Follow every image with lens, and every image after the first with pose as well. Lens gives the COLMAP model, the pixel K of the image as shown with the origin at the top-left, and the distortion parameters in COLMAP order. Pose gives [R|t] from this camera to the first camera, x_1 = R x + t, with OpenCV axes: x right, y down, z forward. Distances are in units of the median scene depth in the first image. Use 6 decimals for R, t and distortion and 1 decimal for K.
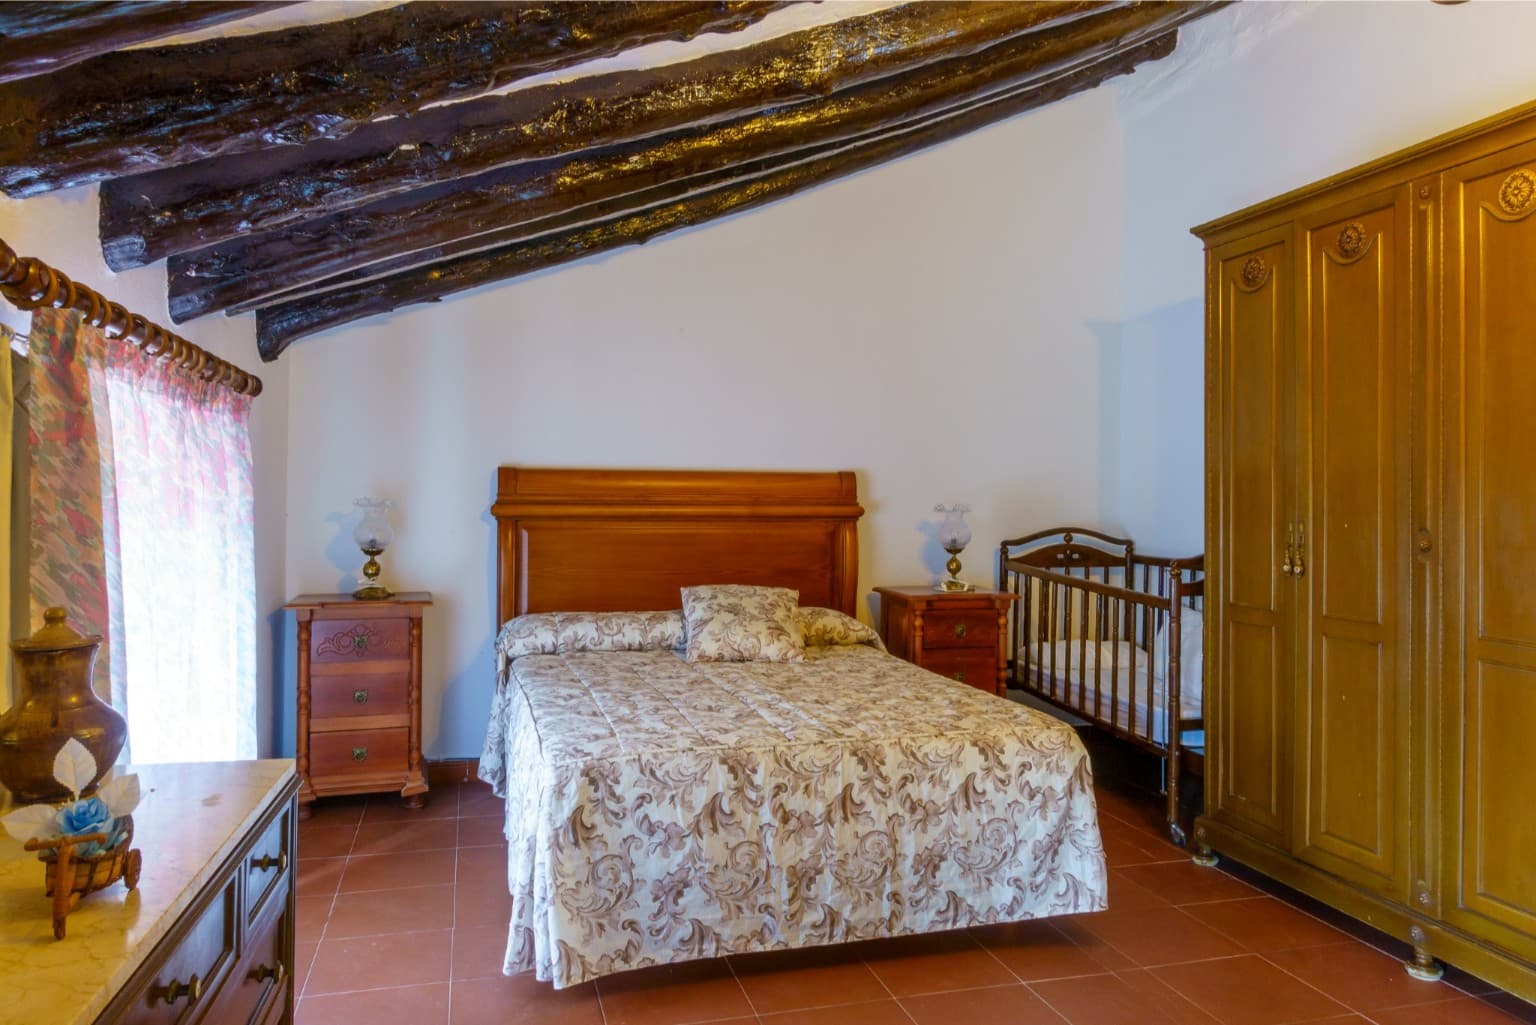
lens RADIAL K [[1117.0, 0, 834.4], [0, 1117.0, 495.9], [0, 0, 1]] dist [-0.003944, -0.004489]
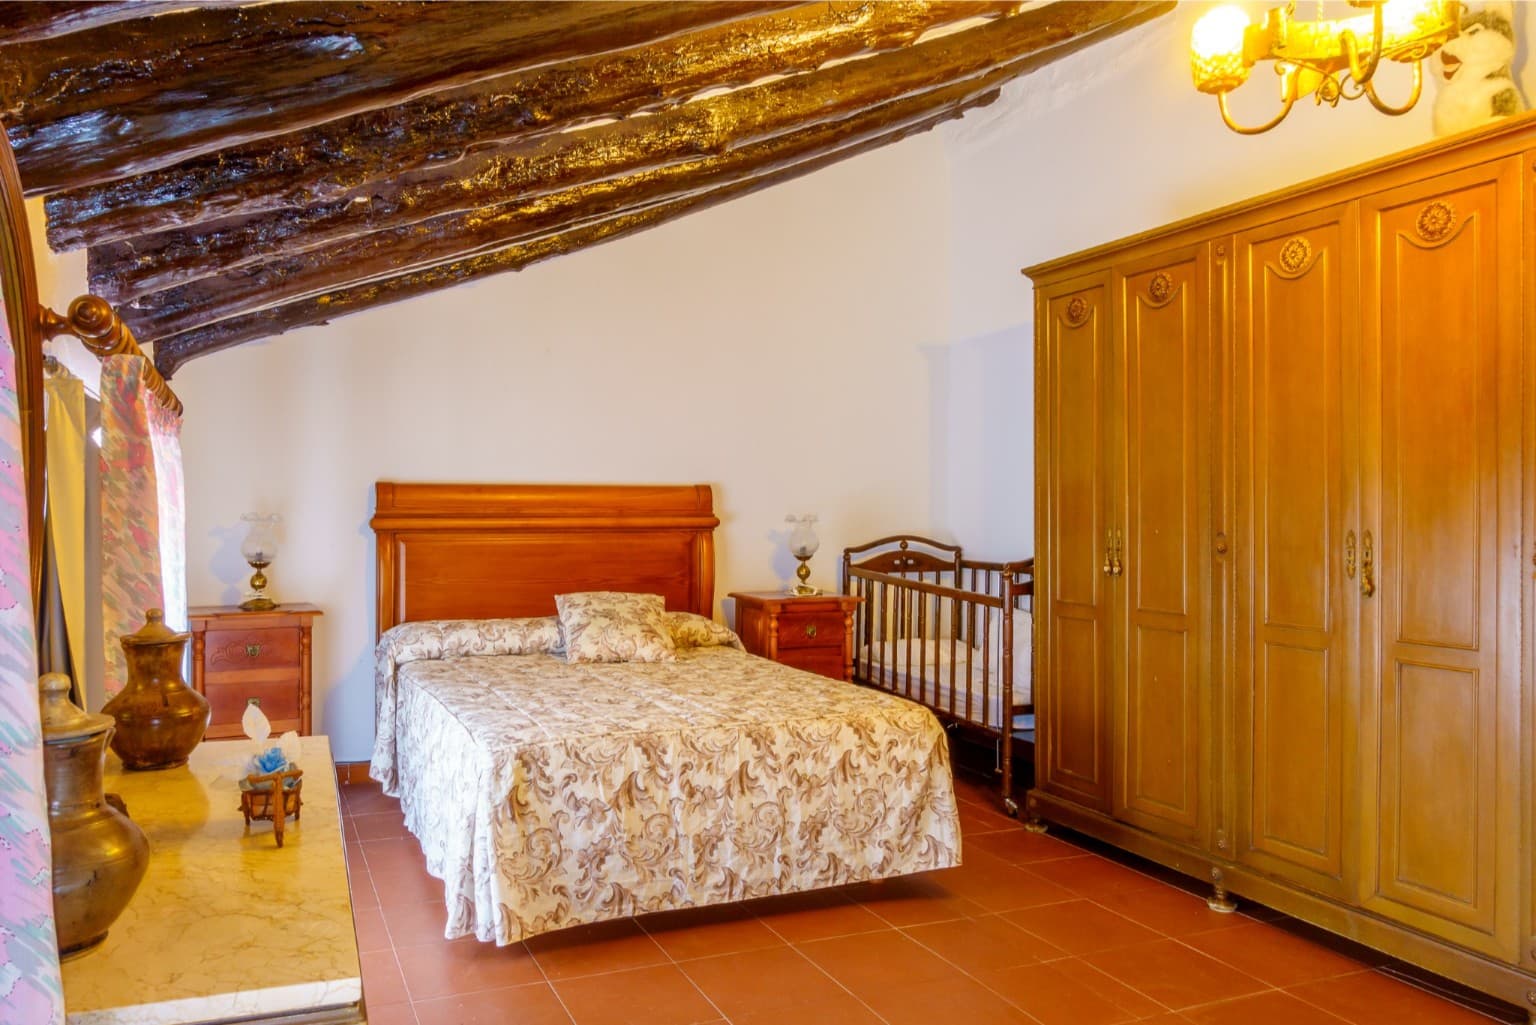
lens RADIAL K [[1133.2, 0, 775.2], [0, 1133.2, 514.1], [0, 0, 1]] dist [-0.003990, -0.006748]
pose [[0.992740, -0.006600, 0.120096, -0.087602], [0.005658, 0.999950, 0.008186, -0.003839], [-0.120144, -0.007447, 0.992728, -0.140987]]
